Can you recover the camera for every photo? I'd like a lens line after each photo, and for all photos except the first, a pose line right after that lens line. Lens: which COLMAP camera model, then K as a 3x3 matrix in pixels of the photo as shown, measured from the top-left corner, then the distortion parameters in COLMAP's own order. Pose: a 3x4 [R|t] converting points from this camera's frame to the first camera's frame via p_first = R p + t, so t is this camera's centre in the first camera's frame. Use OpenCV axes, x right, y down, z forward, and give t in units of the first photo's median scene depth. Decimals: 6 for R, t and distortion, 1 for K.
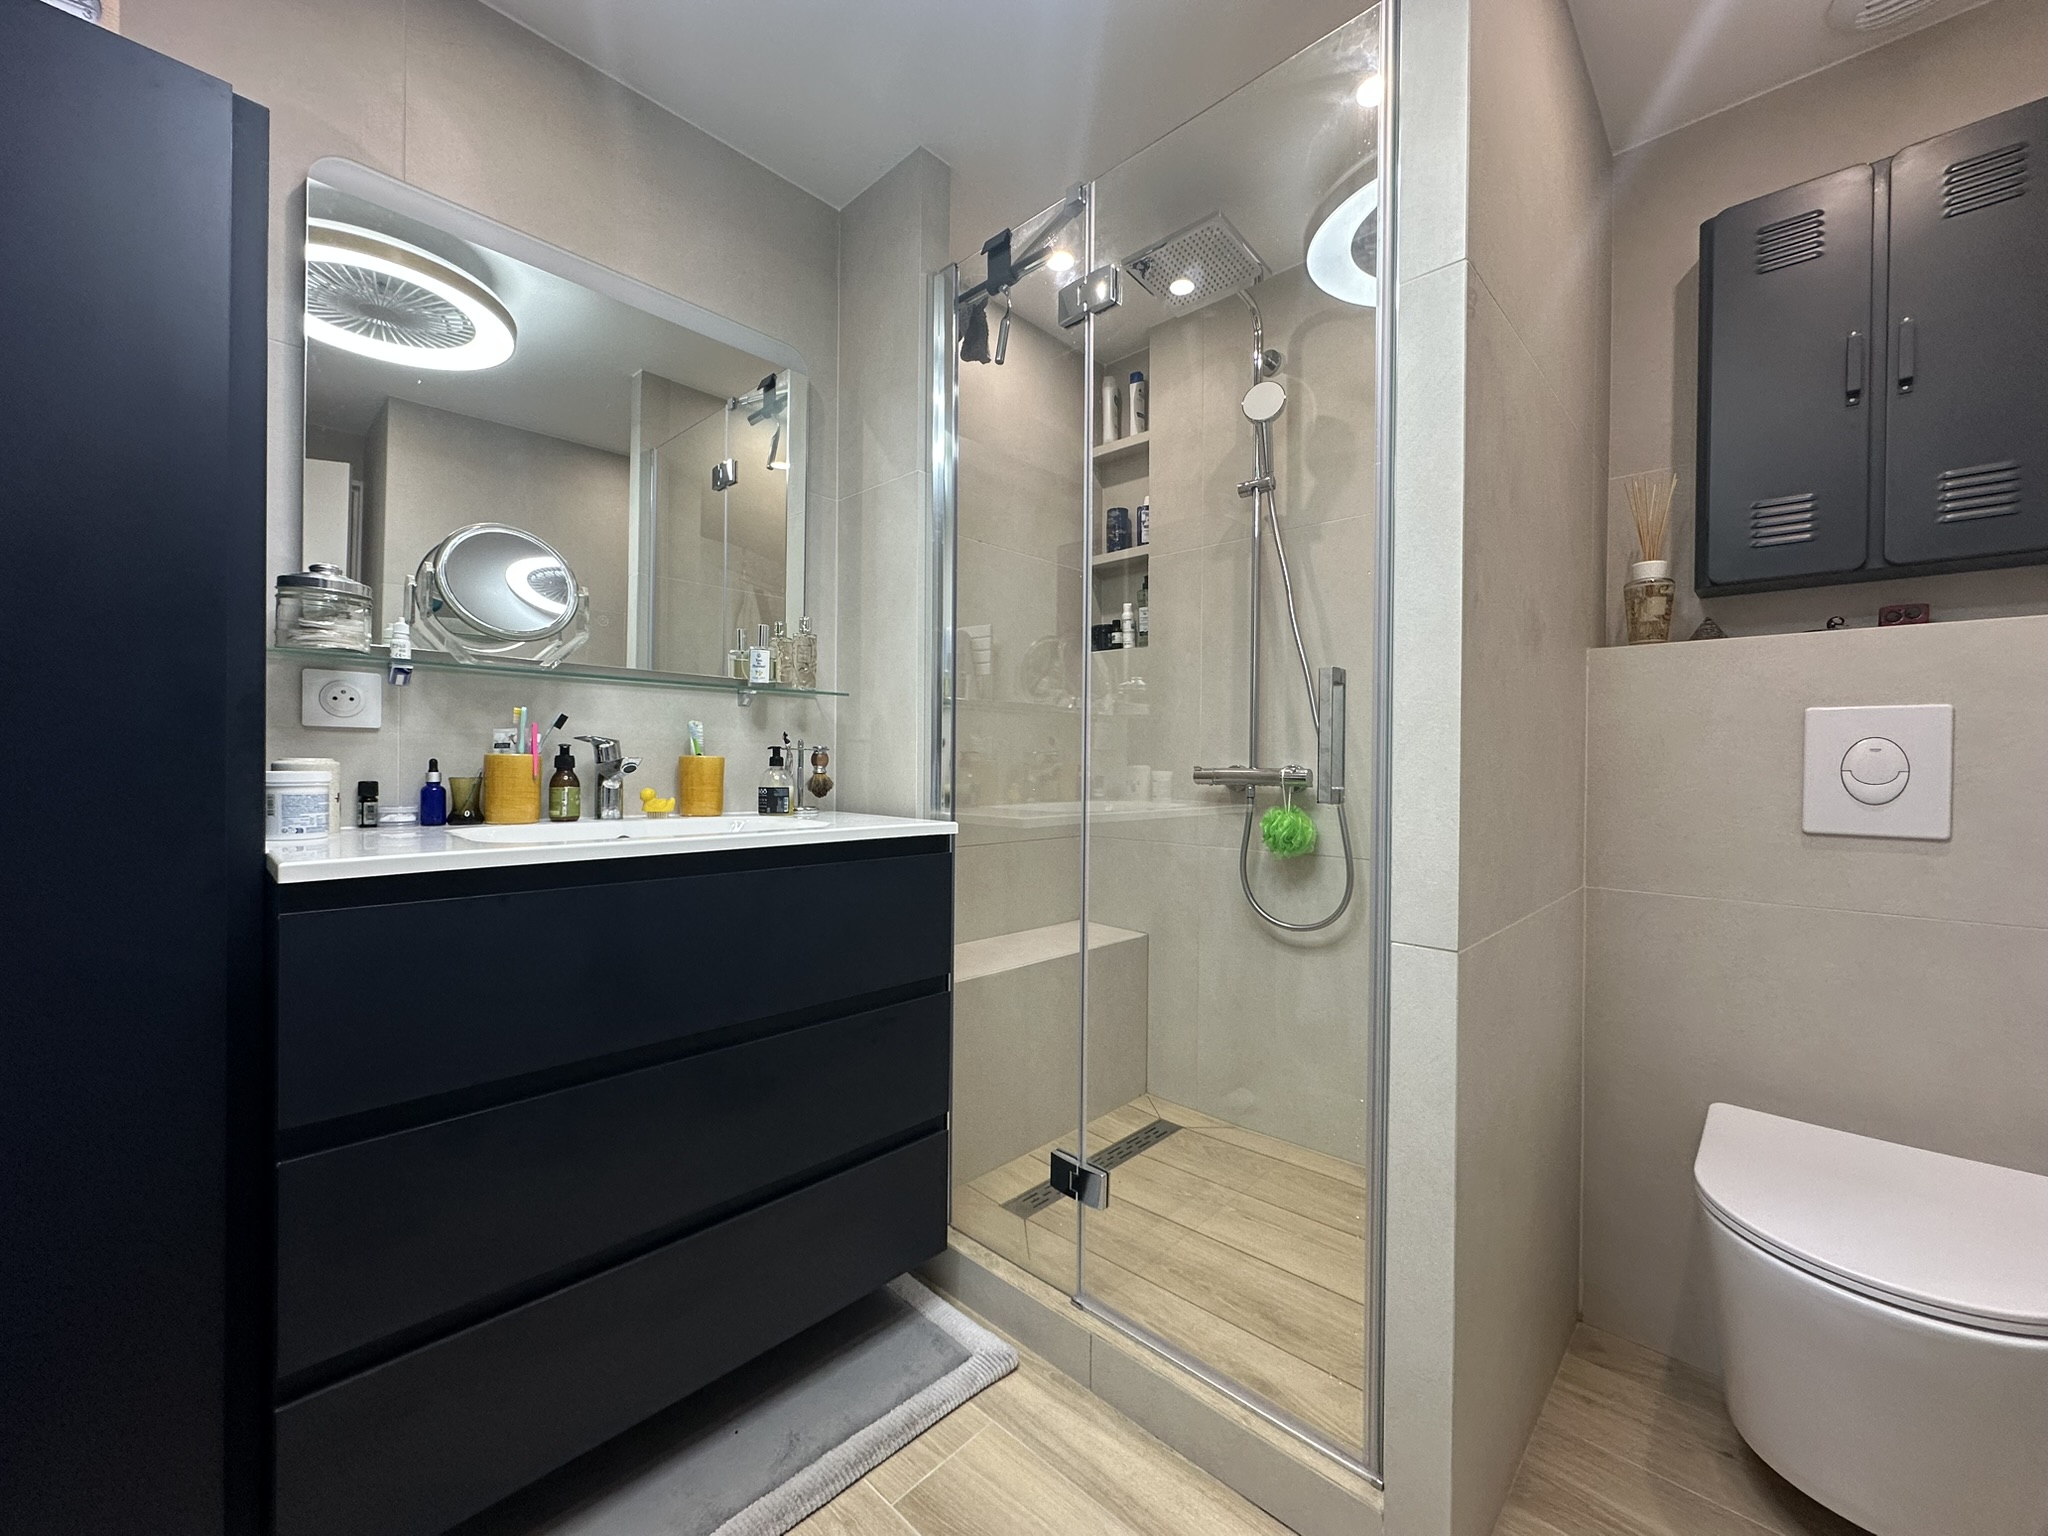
lens RADIAL K [[816.7, 0, 1018.5], [0, 816.7, 770.6], [0, 0, 1]] dist [-0.003807, 0.001007]
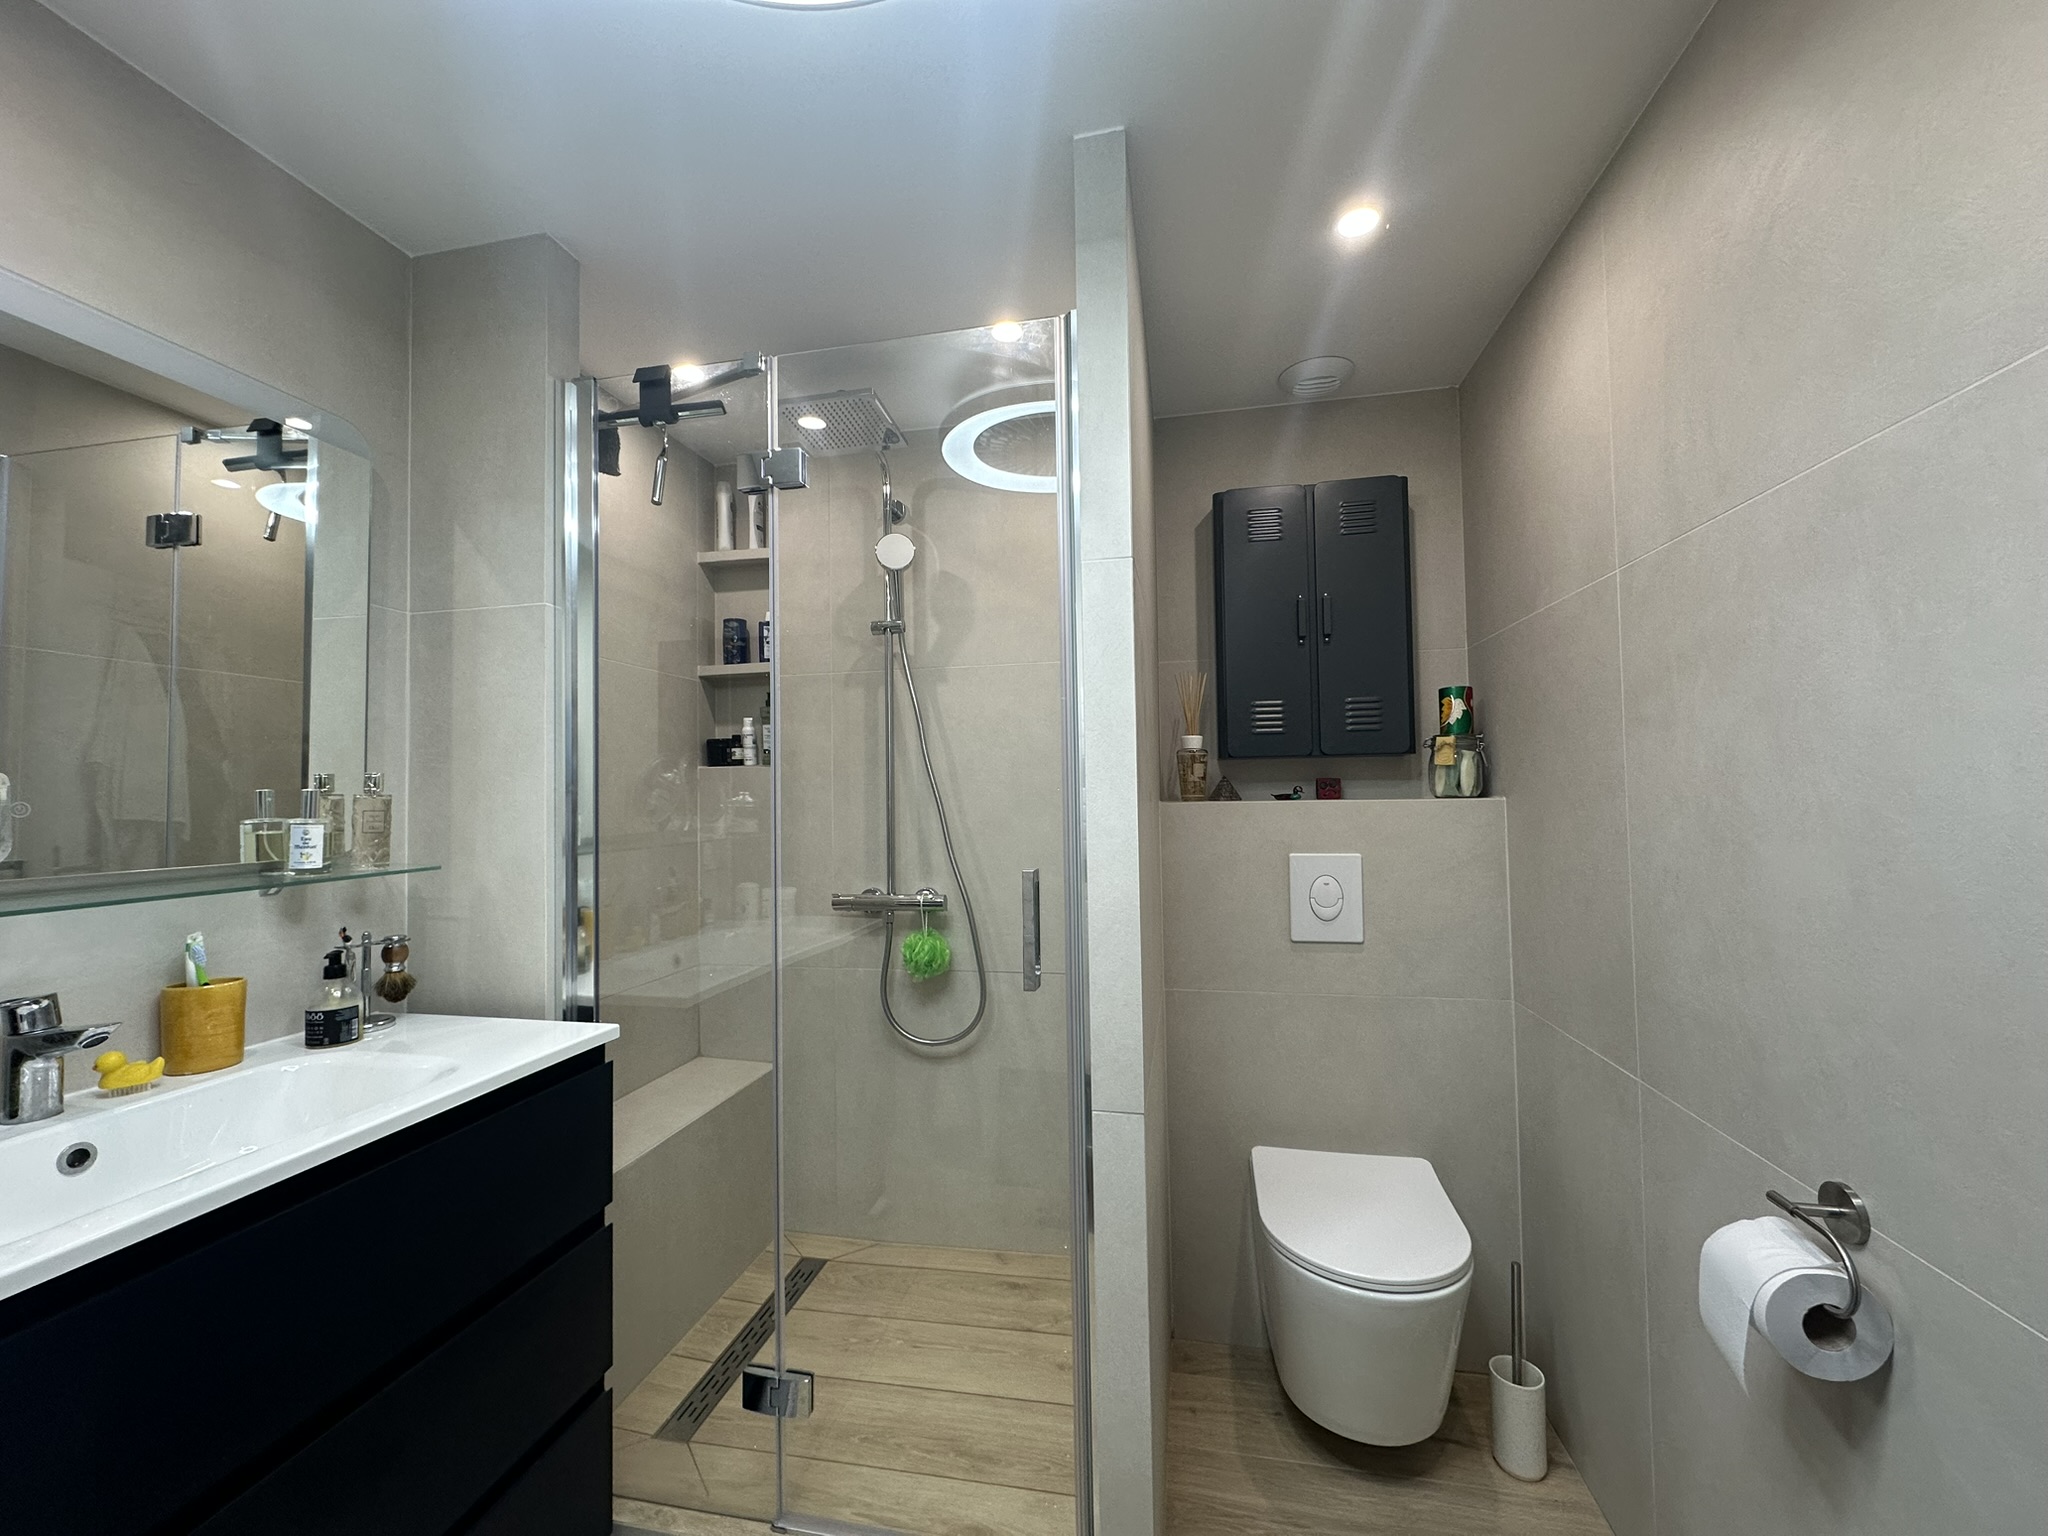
lens RADIAL K [[816.7, 0, 1017.2], [0, 816.7, 768.6], [0, 0, 1]] dist [-0.003807, 0.001007]
pose [[0.847754, -0.008245, 0.530326, -0.150389], [0.028699, 0.999127, -0.030342, -0.147507], [-0.529613, 0.040942, 0.847251, 0.021933]]
